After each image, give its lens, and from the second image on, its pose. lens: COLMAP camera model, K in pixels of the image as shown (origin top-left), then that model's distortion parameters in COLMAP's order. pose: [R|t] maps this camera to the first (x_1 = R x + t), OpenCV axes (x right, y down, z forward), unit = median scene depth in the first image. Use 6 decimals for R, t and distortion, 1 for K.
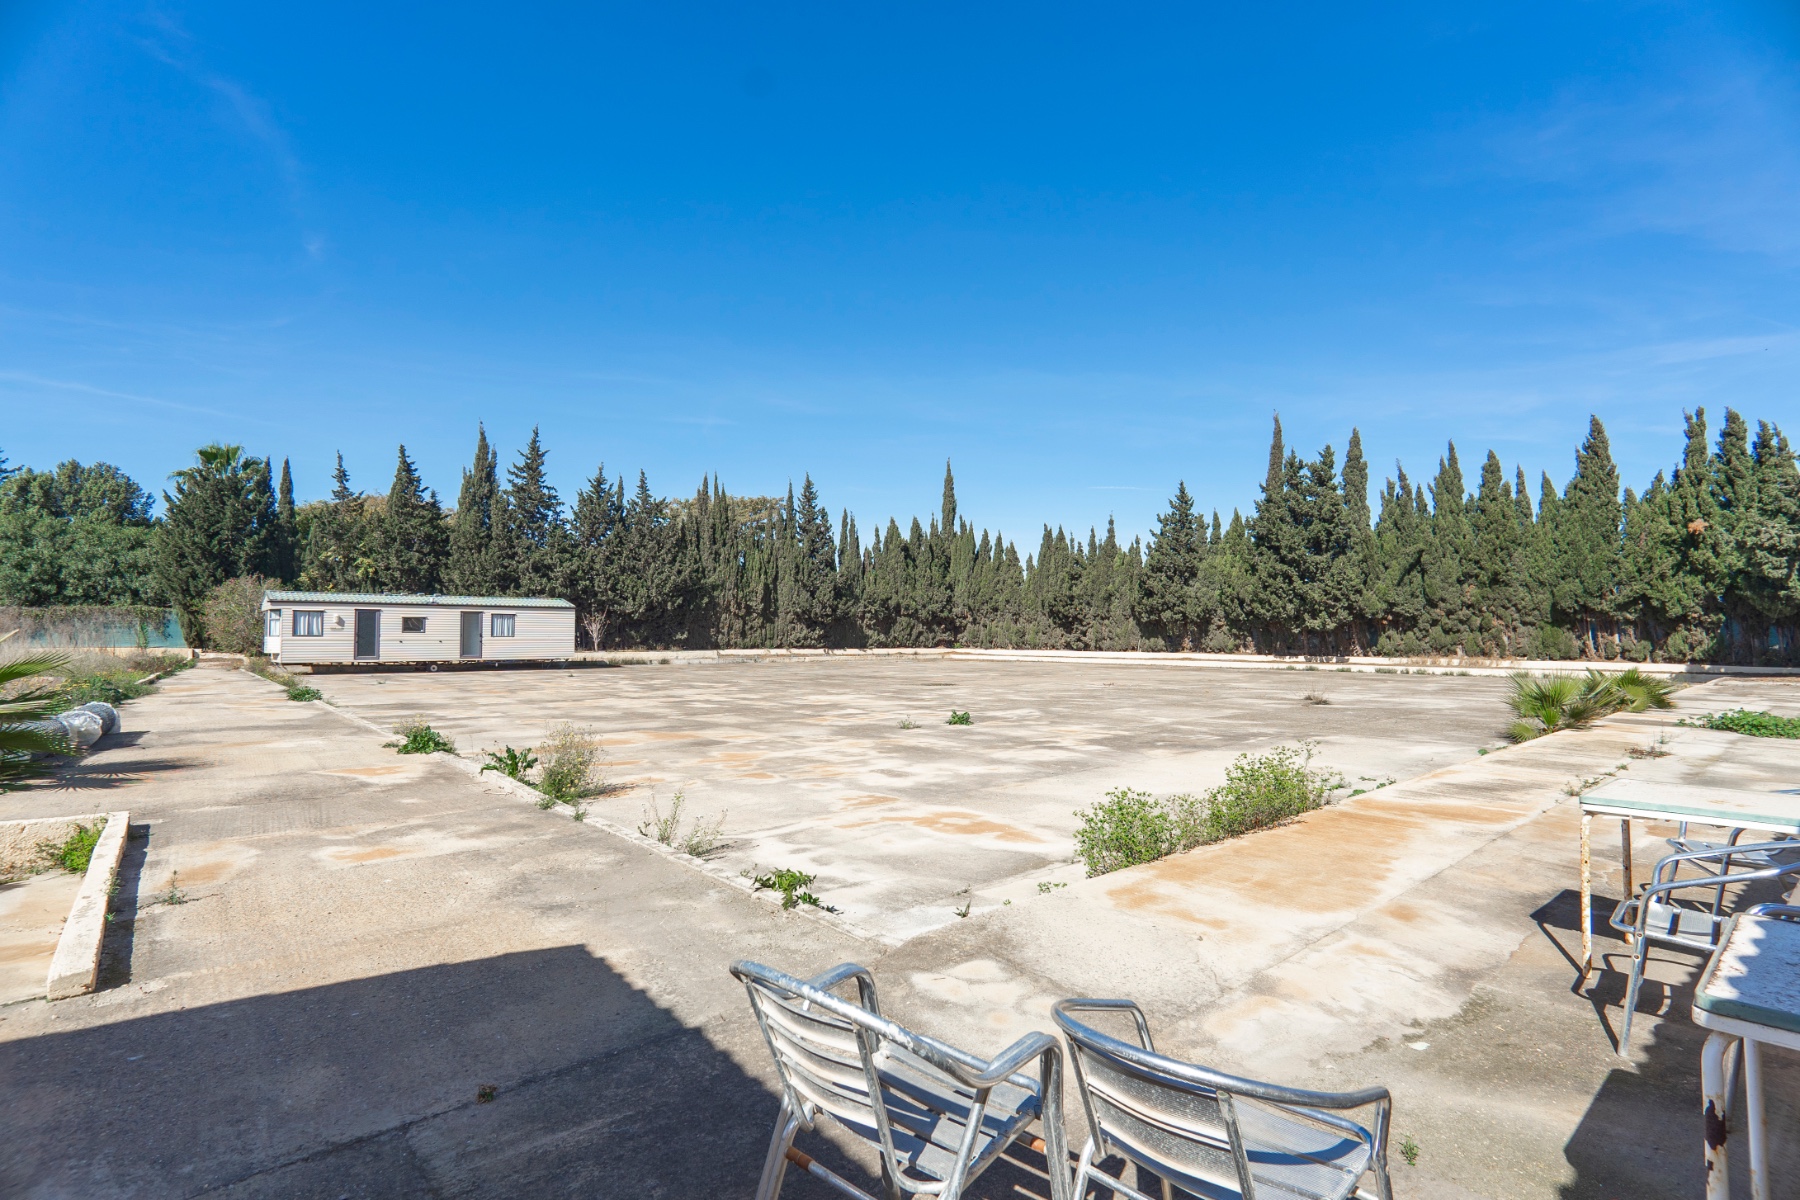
lens RADIAL K [[853.6, 0, 906.1], [0, 853.6, 607.9], [0, 0, 1]] dist [-0.019710, 0.008448]
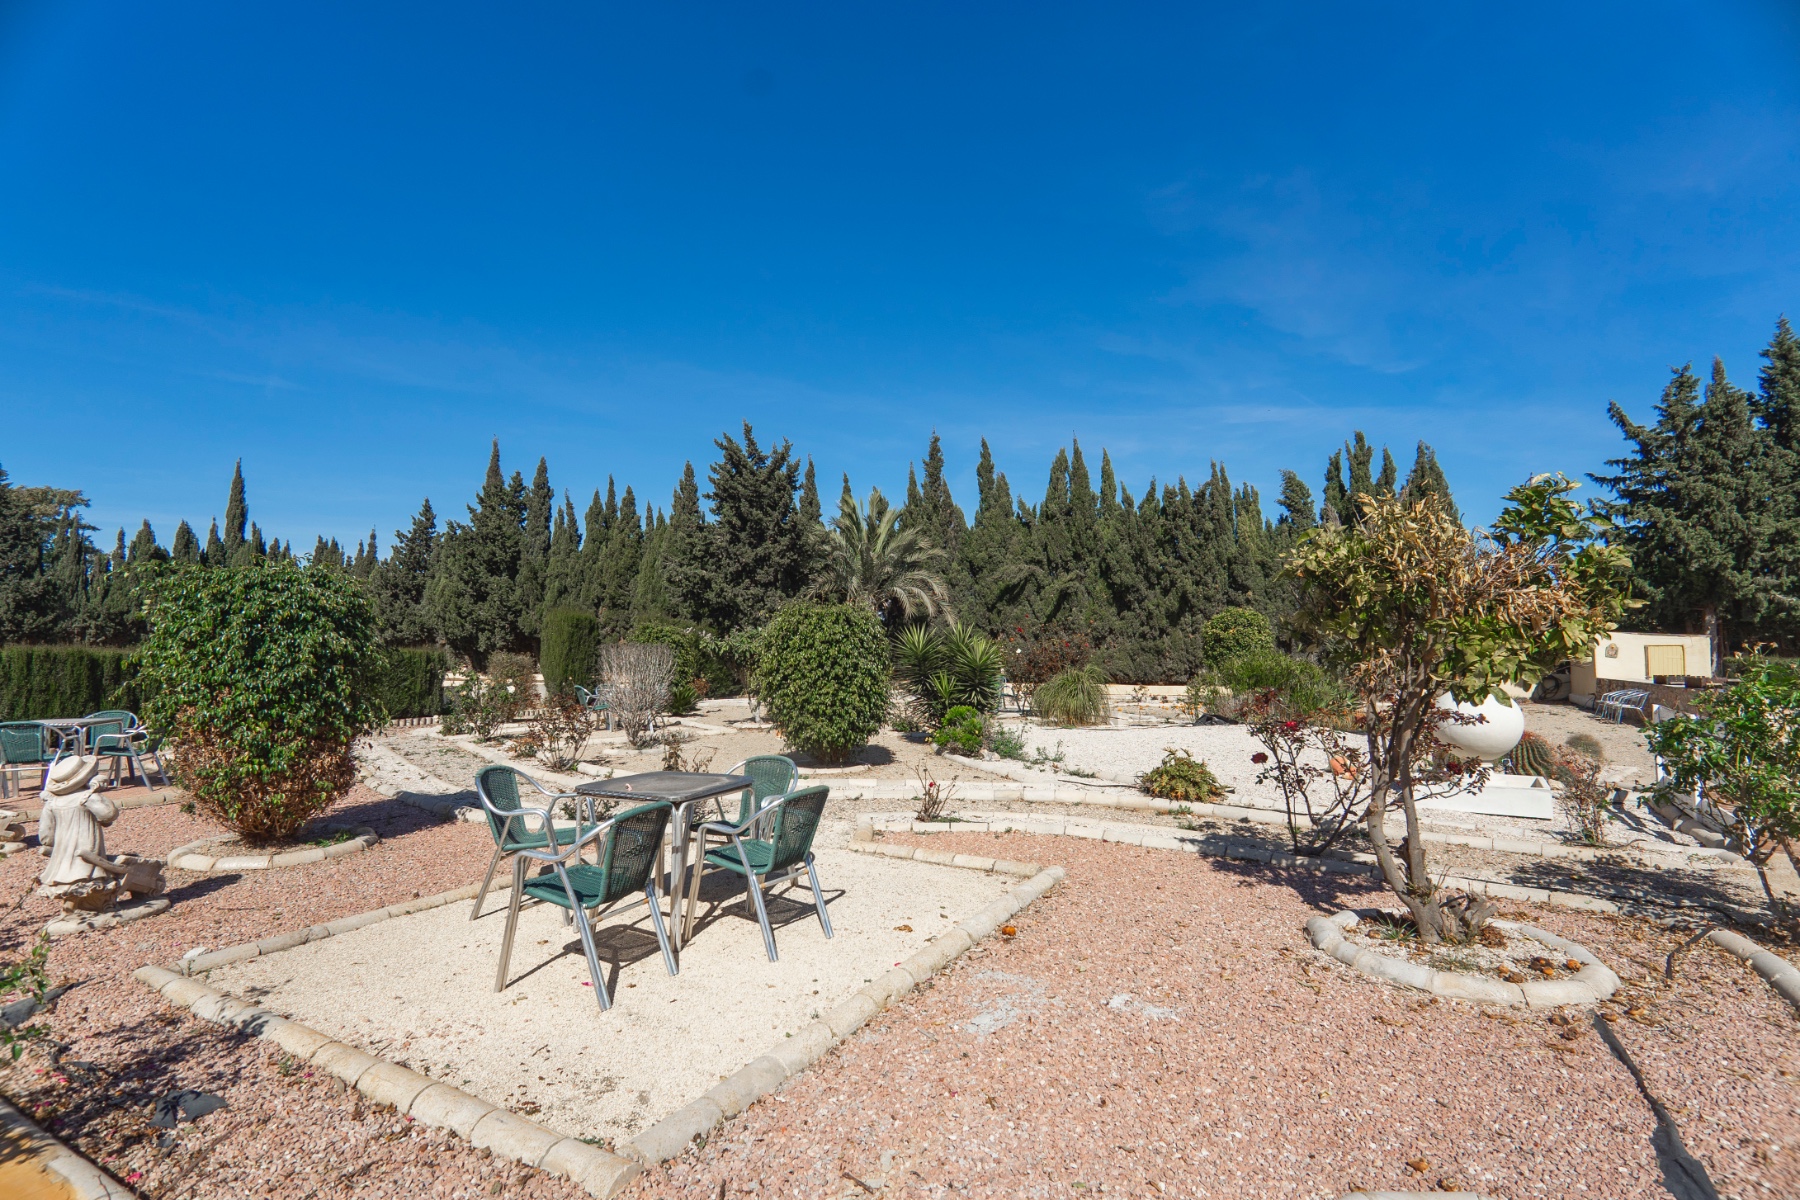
lens RADIAL K [[853.6, 0, 906.1], [0, 853.6, 607.9], [0, 0, 1]] dist [-0.019710, 0.008448]
pose [[0.920812, 0.021622, 0.389407, 0.484149], [-0.011035, 0.999507, -0.029405, 0.001390], [-0.389851, 0.022779, 0.920596, -0.132409]]
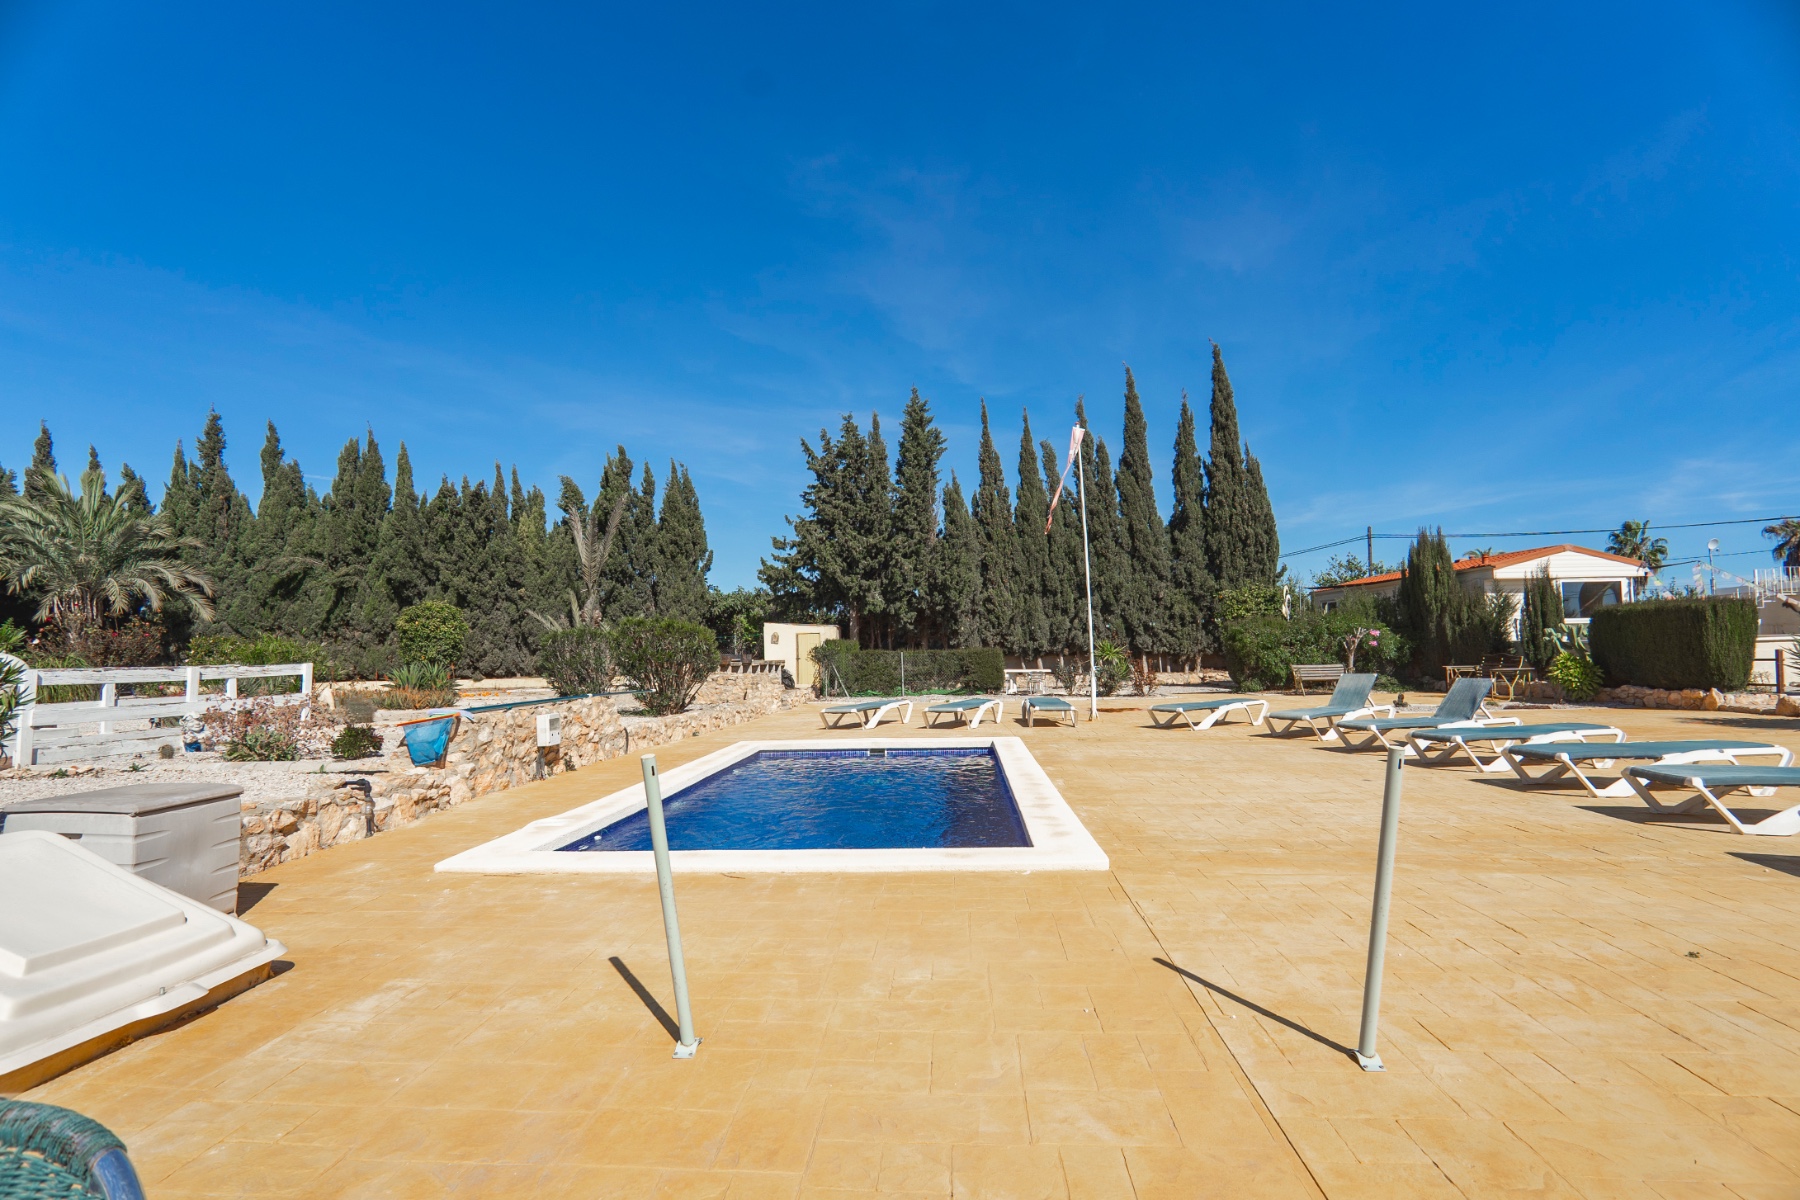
lens RADIAL K [[853.6, 0, 906.1], [0, 853.6, 607.9], [0, 0, 1]] dist [-0.019710, 0.008448]
pose [[0.649243, 0.027299, 0.760091, 0.650041], [0.000825, 0.999330, -0.036596, 0.007781], [-0.760580, 0.024387, 0.648786, -0.309512]]
